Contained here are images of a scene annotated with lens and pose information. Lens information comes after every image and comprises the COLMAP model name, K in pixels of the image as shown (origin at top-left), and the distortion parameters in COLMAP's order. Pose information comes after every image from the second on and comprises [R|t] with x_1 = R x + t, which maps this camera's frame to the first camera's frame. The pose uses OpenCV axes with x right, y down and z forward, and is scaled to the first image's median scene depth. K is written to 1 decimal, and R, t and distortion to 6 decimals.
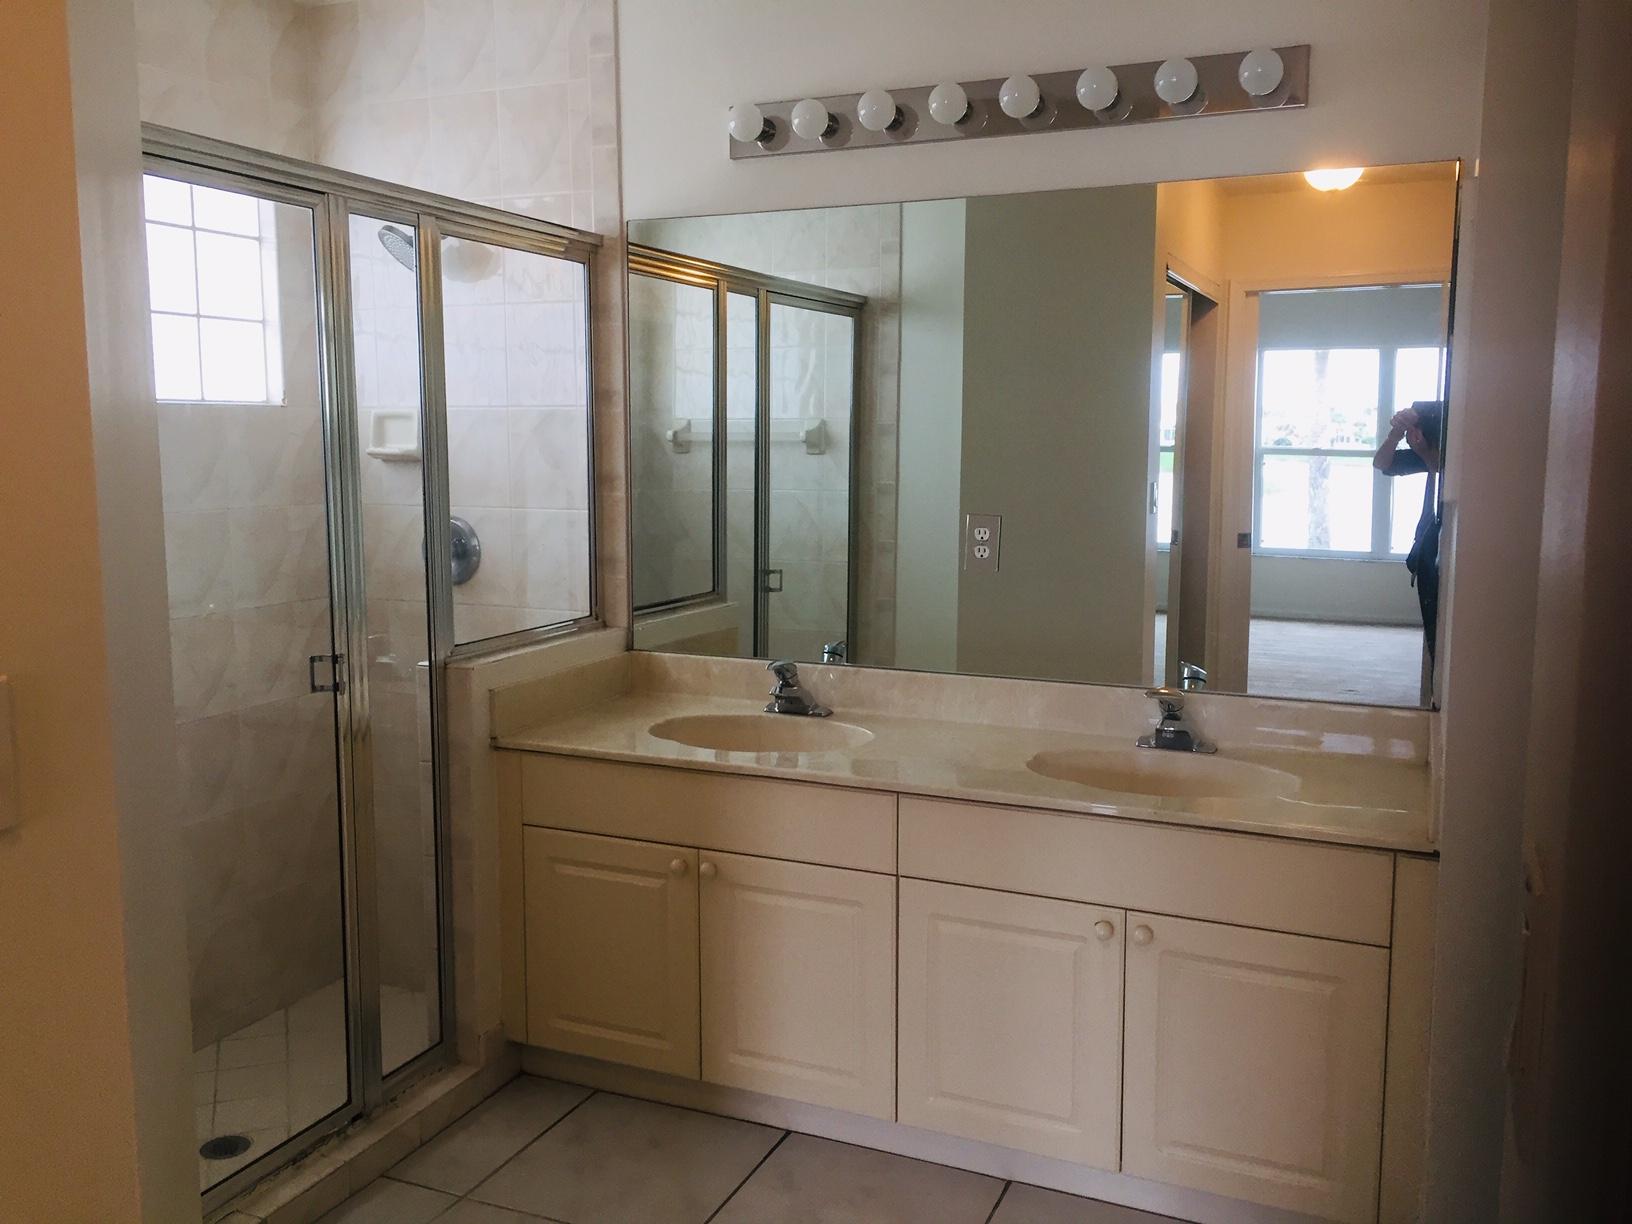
lens RADIAL K [[1386.5, 0, 817.7], [0, 1386.5, 609.8], [0, 0, 1]] dist [0.066130, -0.051780]
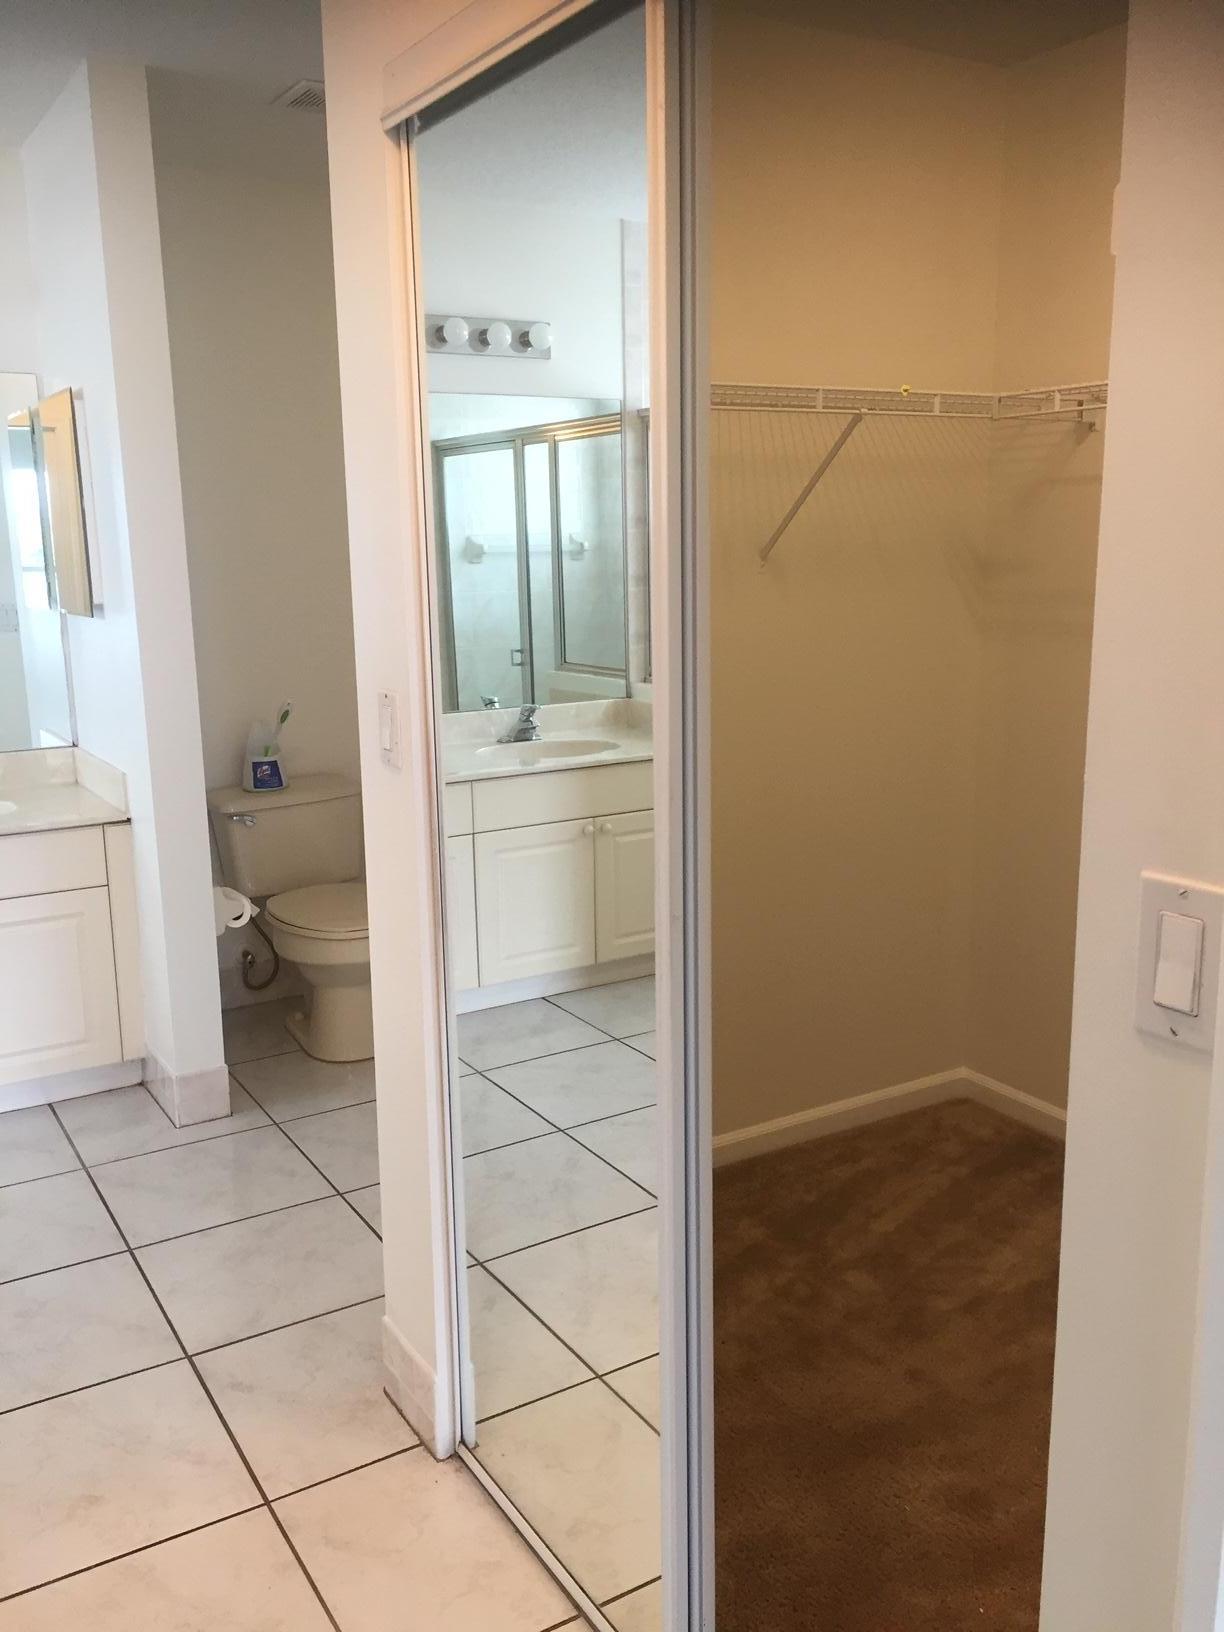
lens RADIAL K [[1386.5, 0, 610.7], [0, 1386.5, 818.2], [0, 0, 1]] dist [0.066130, -0.051780]
pose [[0.568308, -0.182823, 0.802248, -1.063432], [0.123976, 0.982898, 0.136167, -0.029750], [-0.813423, 0.022075, 0.581254, 0.038609]]
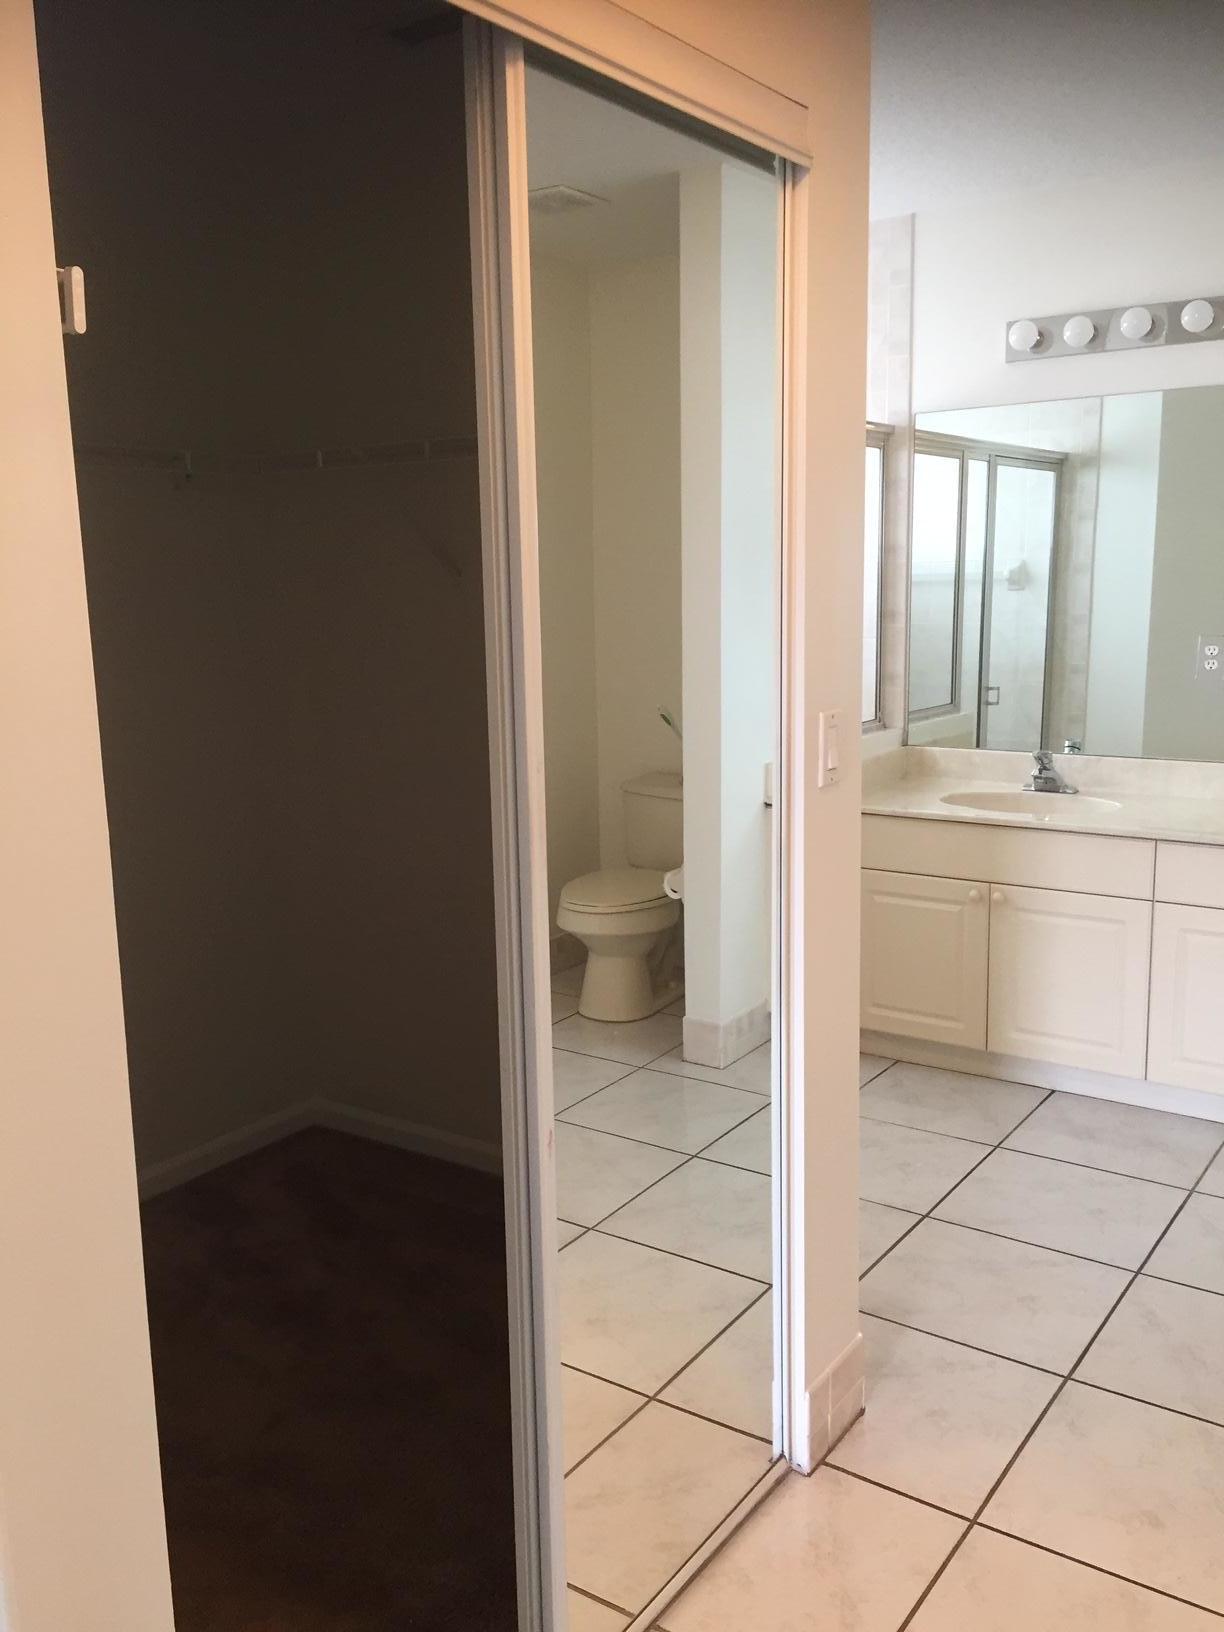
lens RADIAL K [[1386.5, 0, 608.8], [0, 1386.5, 820.5], [0, 0, 1]] dist [0.066130, -0.051780]
pose [[0.980328, 0.013231, -0.196930, -0.152168], [-0.002998, 0.998634, 0.052167, 0.032589], [0.197351, -0.050551, 0.979029, -0.345492]]
